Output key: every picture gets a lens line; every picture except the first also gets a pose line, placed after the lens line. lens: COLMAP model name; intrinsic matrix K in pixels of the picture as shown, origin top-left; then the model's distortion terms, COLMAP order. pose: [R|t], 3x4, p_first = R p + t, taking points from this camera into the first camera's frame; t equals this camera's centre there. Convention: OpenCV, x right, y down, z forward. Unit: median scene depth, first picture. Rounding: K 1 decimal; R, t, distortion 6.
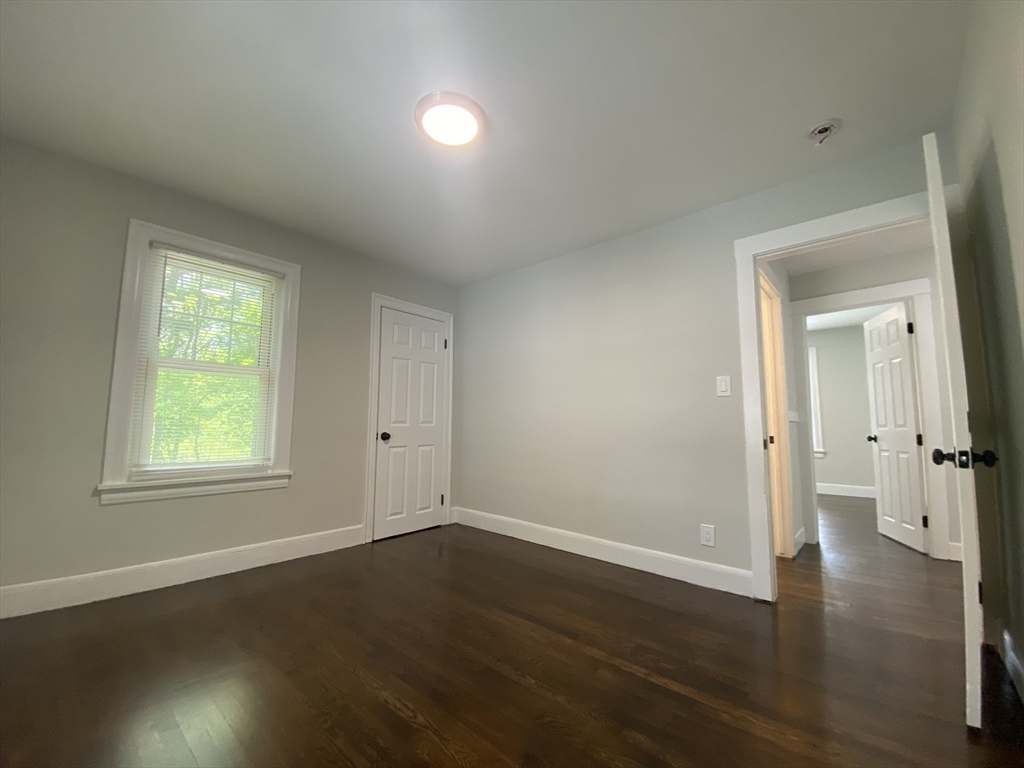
lens RADIAL K [[411.9, 0, 509.0], [0, 411.9, 380.4], [0, 0, 1]] dist [0.009054, -0.014262]
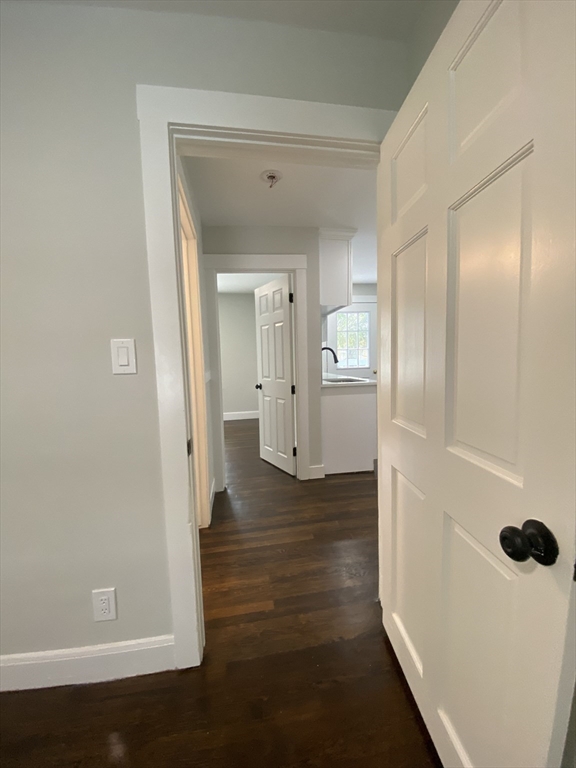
lens RADIAL K [[308.9, 0, 280.8], [0, 308.9, 382.4], [0, 0, 1]] dist [0.009054, -0.014262]
pose [[0.639552, -0.090704, 0.763378, 0.232194], [-0.040521, 0.987657, 0.151300, -0.016973], [-0.767679, -0.127697, 0.627982, 0.394320]]
